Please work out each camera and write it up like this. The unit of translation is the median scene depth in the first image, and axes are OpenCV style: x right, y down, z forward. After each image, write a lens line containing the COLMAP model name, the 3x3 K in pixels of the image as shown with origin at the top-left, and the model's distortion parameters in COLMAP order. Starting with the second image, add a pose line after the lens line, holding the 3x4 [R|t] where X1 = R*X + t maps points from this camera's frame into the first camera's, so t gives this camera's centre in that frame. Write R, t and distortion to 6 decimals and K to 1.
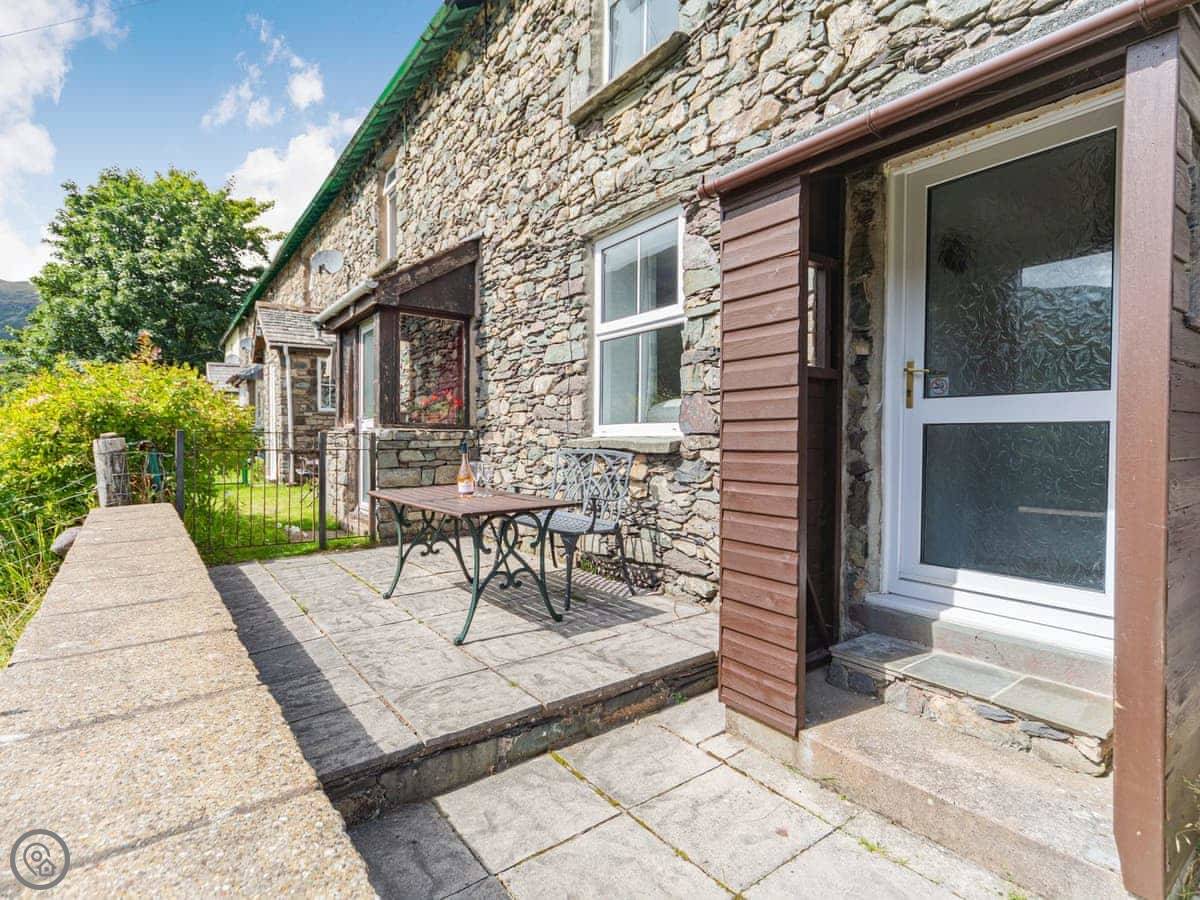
lens RADIAL K [[623.9, 0, 597.4], [0, 623.9, 435.3], [0, 0, 1]] dist [0.002590, 0.000820]
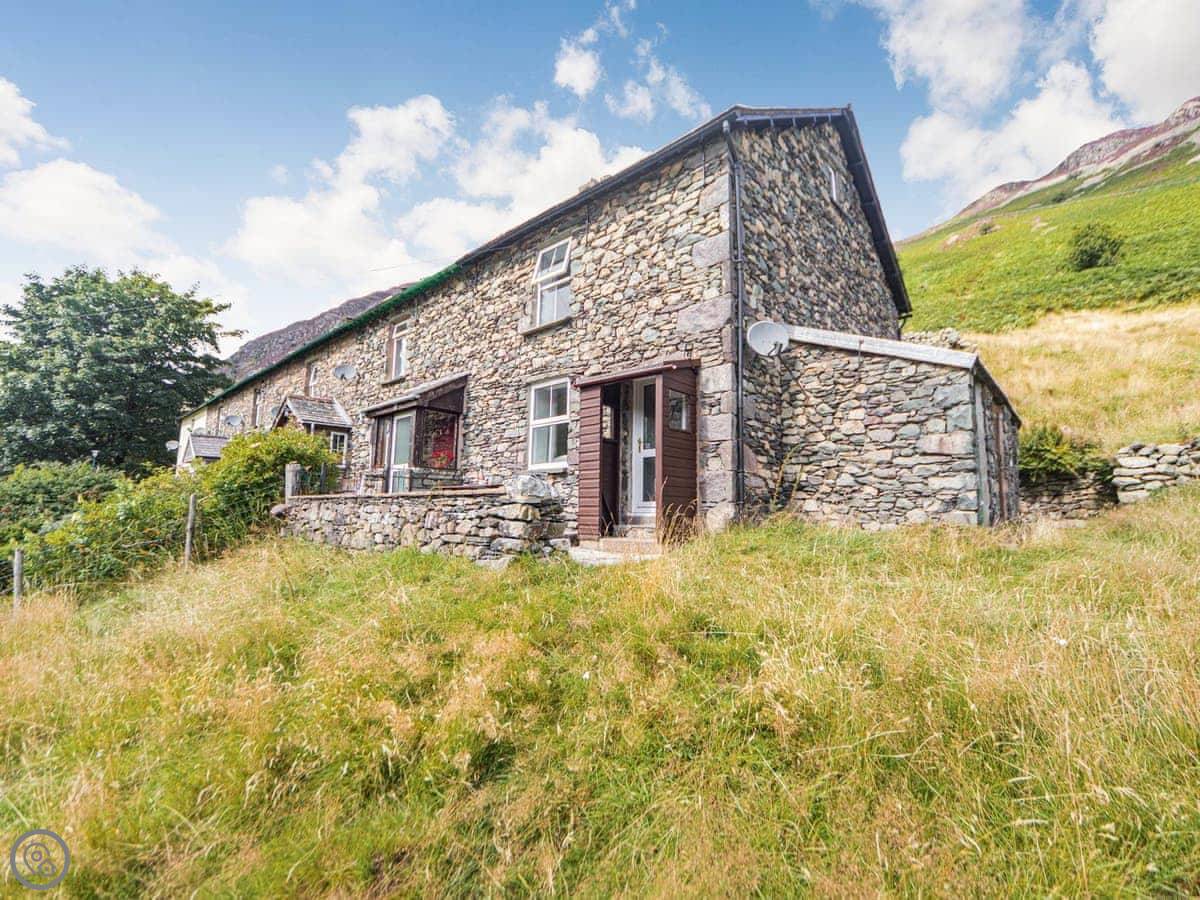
lens RADIAL K [[510.4, 0, 630.4], [0, 510.4, 438.8], [0, 0, 1]] dist [-0.001077, 0.000077]
pose [[0.966881, 0.035407, 0.252758, -0.102975], [-0.000634, 0.990661, -0.136347, 0.122627], [-0.255225, 0.131671, 0.957874, -0.753725]]
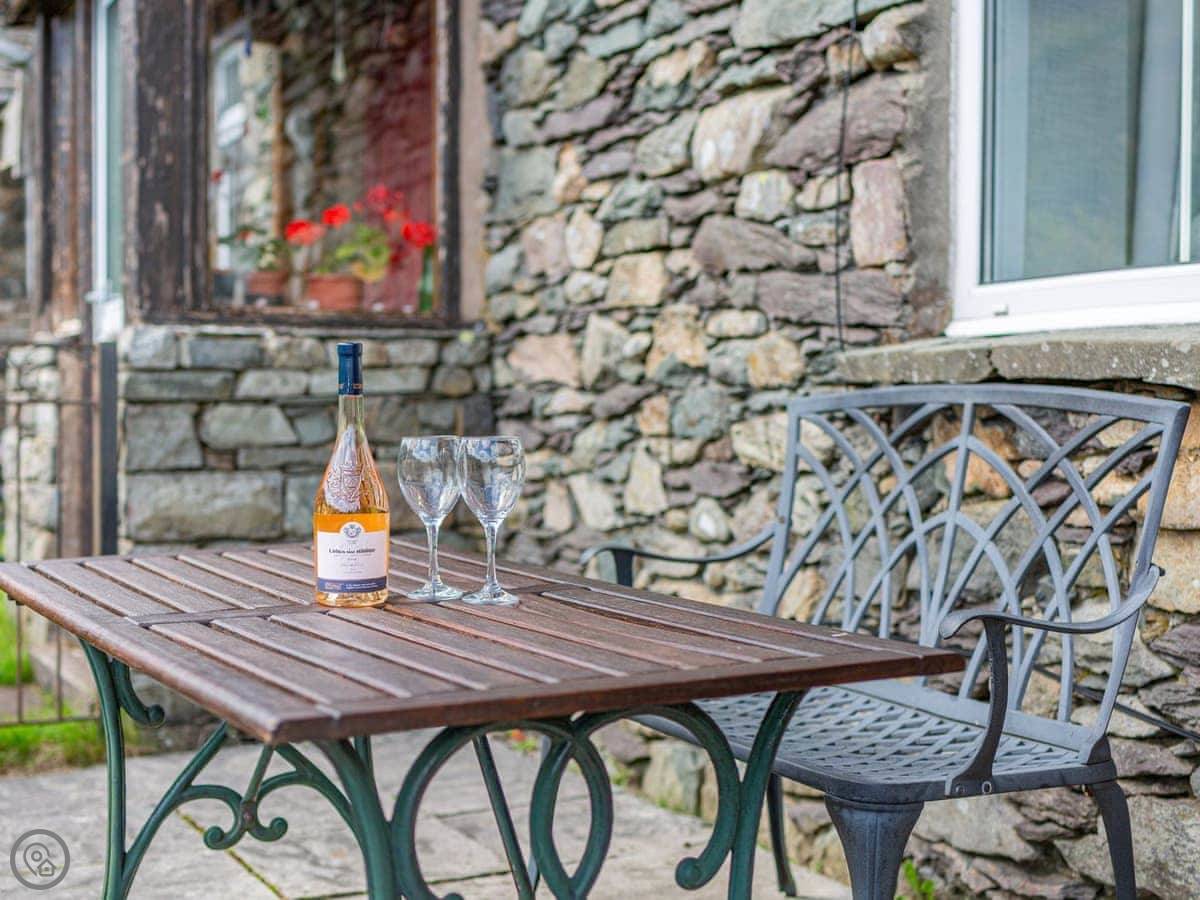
lens RADIAL K [[1747.7, 0, 600.0], [0, 1747.7, 450.0], [0, 0, 1]] dist [-0.029915, -0.015740]
pose [[0.987695, 0.002252, -0.156373, -0.029214], [0.003186, 0.999399, 0.034511, 0.018743], [0.156357, -0.034584, 0.987095, 0.291712]]
